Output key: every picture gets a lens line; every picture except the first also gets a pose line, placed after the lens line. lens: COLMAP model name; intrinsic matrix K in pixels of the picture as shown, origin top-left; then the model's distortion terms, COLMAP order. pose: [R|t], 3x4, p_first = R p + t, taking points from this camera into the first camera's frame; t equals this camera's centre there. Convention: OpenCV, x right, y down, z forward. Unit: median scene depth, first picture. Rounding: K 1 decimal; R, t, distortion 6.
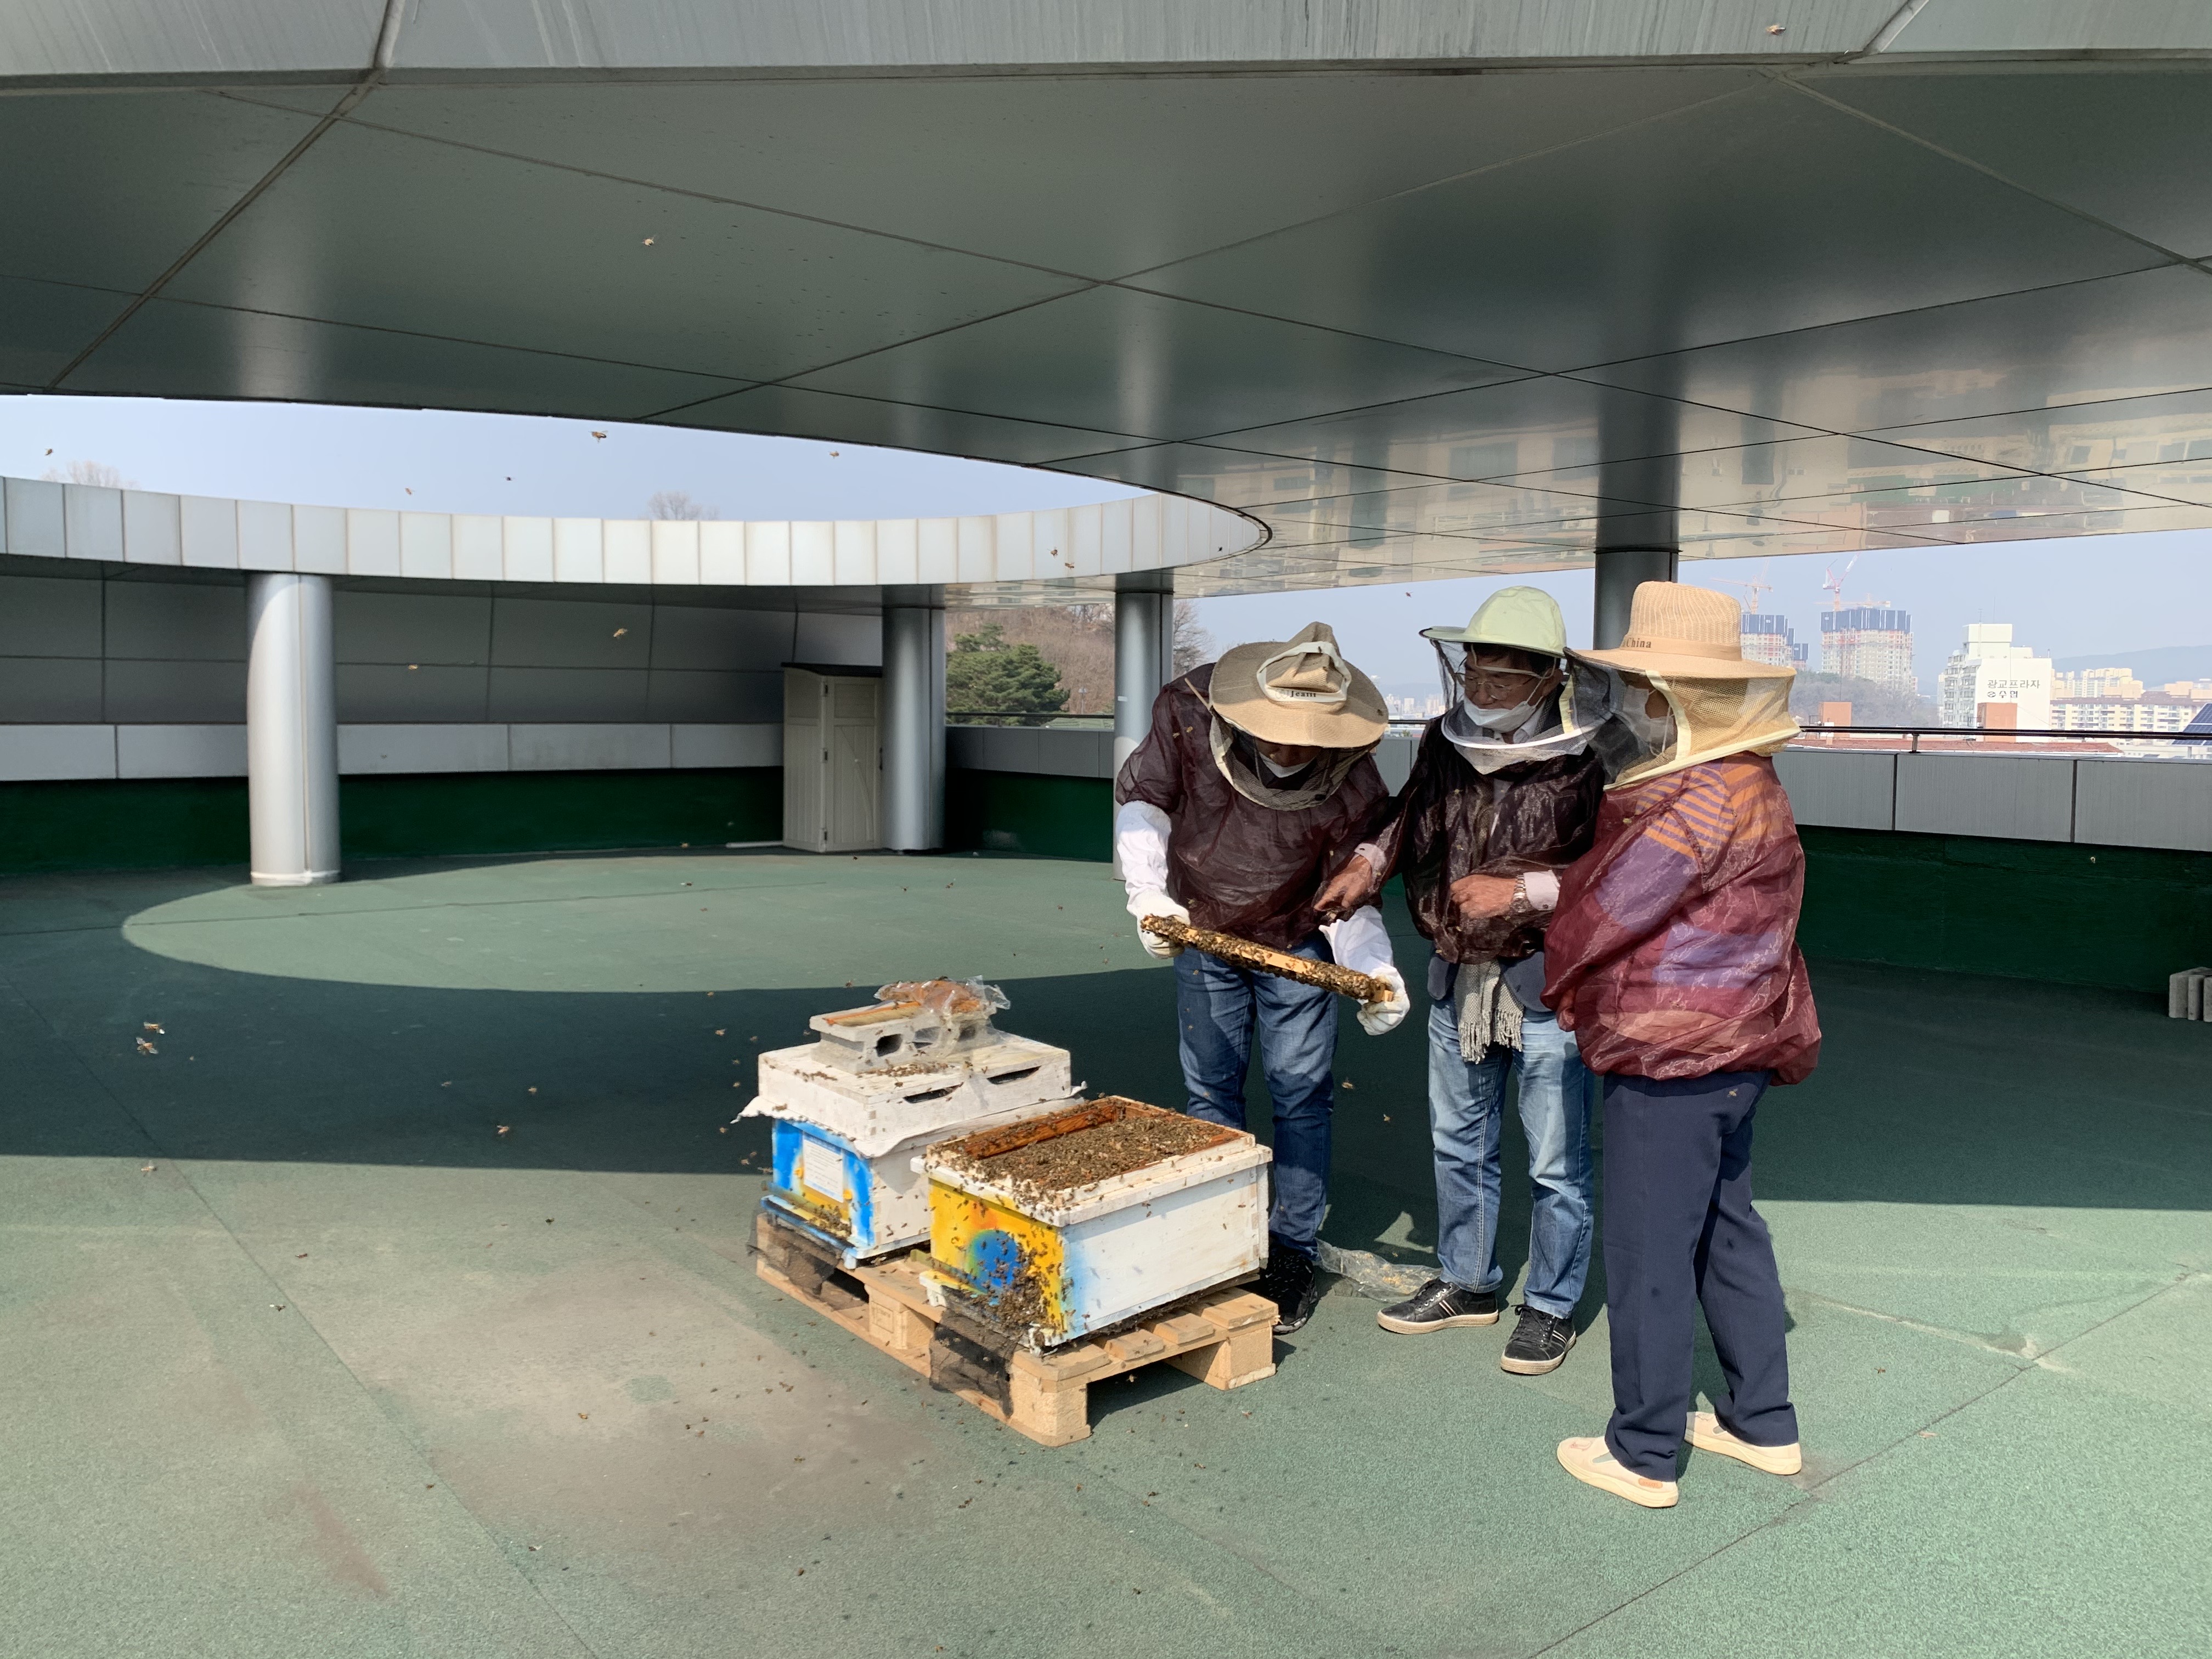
lens RADIAL K [[1652.1, 0, 1126.4], [0, 1652.1, 798.8], [0, 0, 1]] dist [-0.000665, -0.002744]
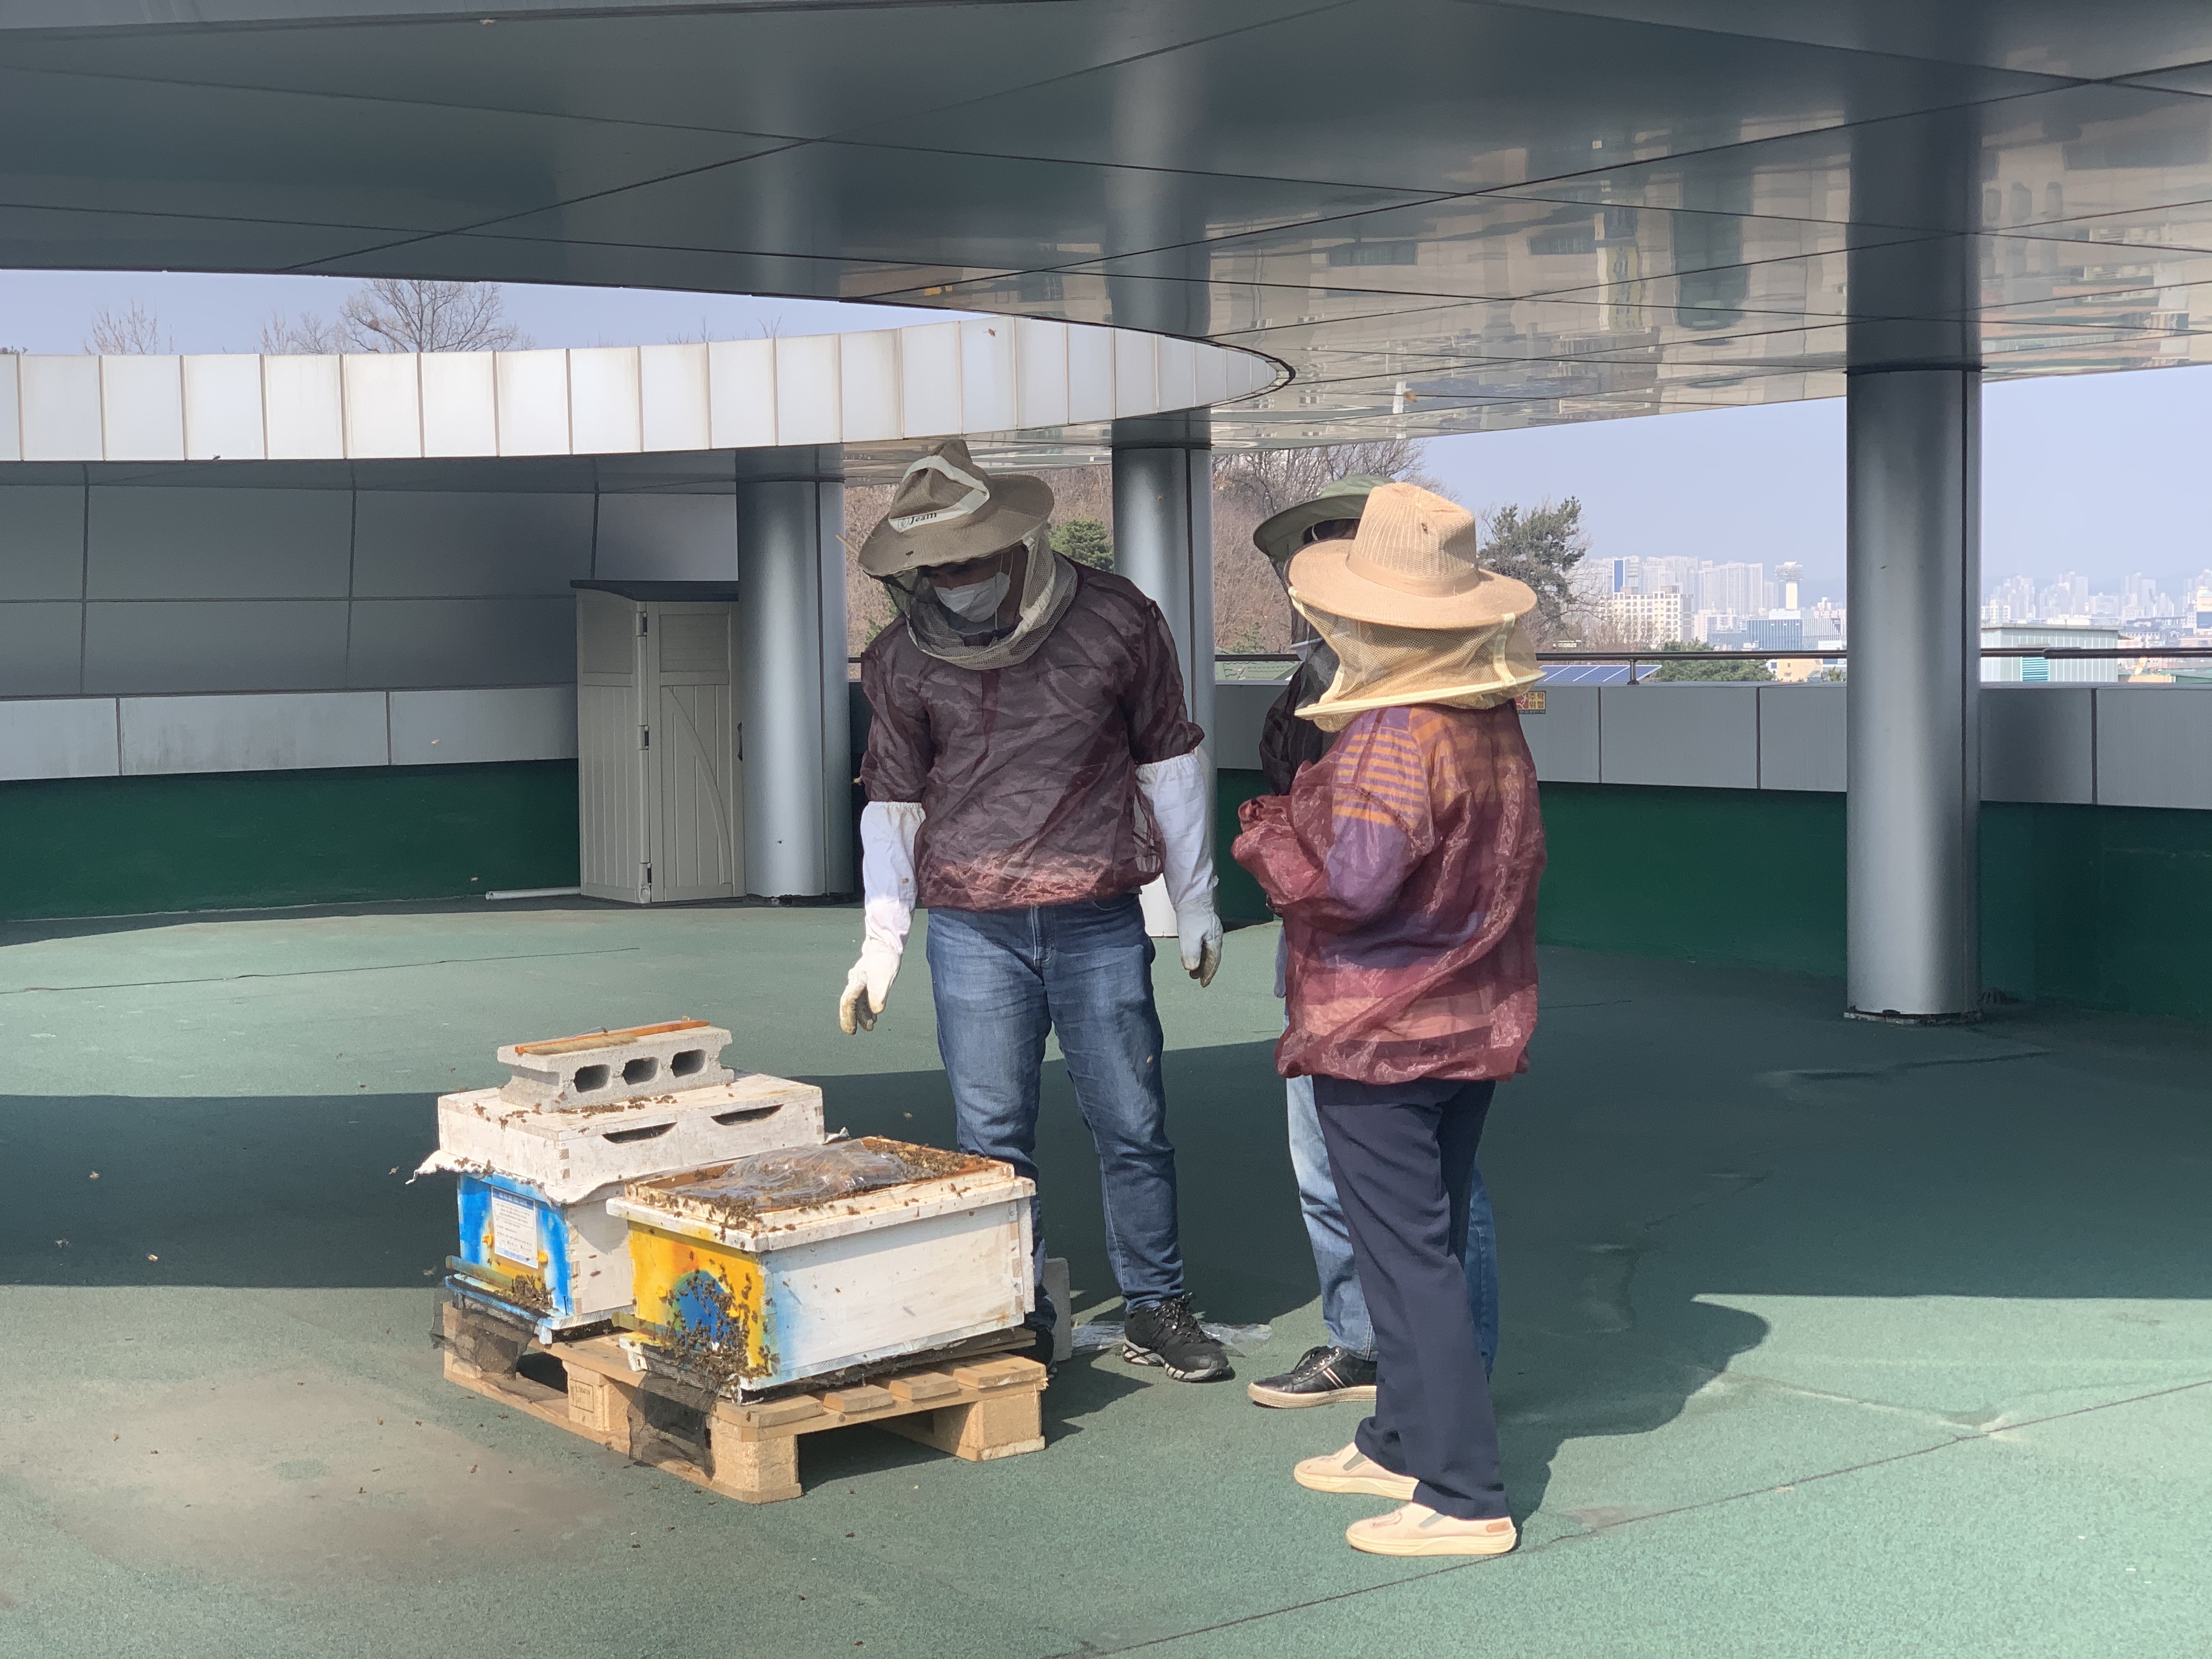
lens RADIAL K [[3243.9, 0, 1116.5], [0, 3243.9, 833.4], [0, 0, 1]] dist [0.010090, 0.000000]
pose [[0.998027, -0.021674, -0.058933, 0.199744], [0.021888, 0.999756, 0.002987, 0.029853], [0.058854, -0.004271, 0.998257, -0.544505]]
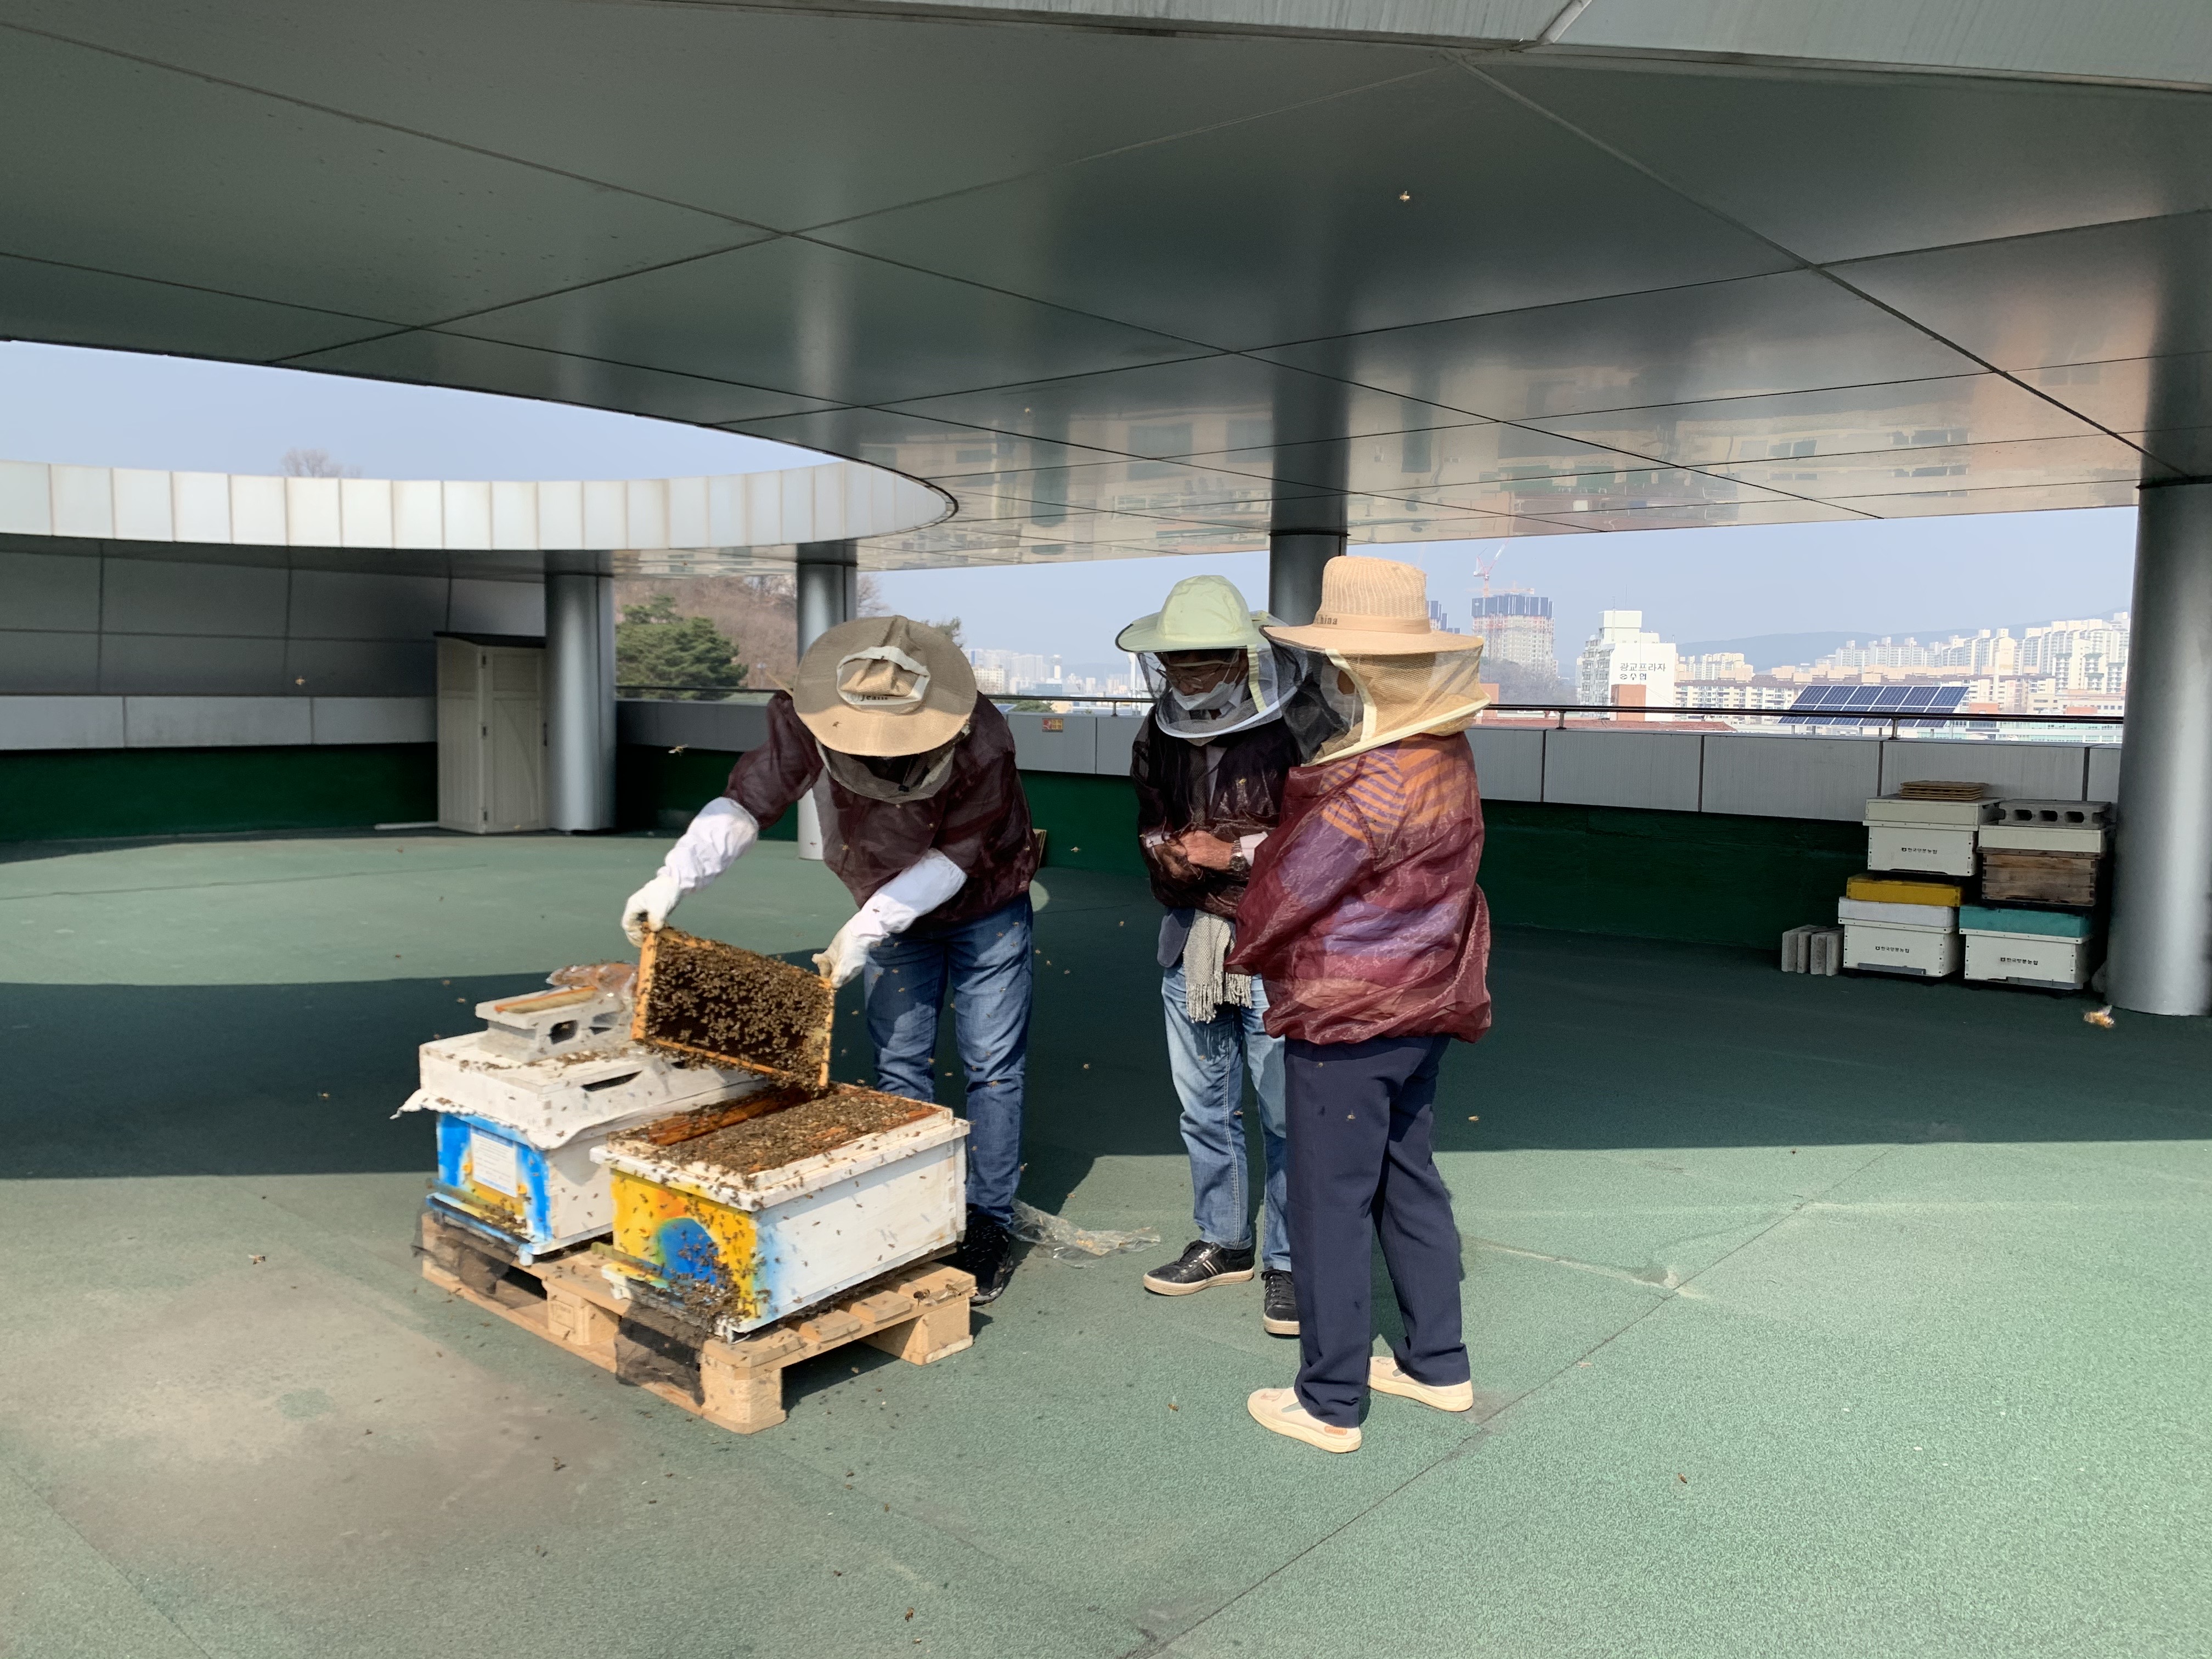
lens RADIAL K [[1652.1, 0, 1093.0], [0, 1652.1, 831.0], [0, 0, 1]] dist [-0.000665, -0.002744]
pose [[0.985081, -0.009233, 0.171843, -0.006174], [0.003582, 0.999444, 0.033161, 0.003647], [-0.172053, -0.032051, 0.984566, 0.013252]]
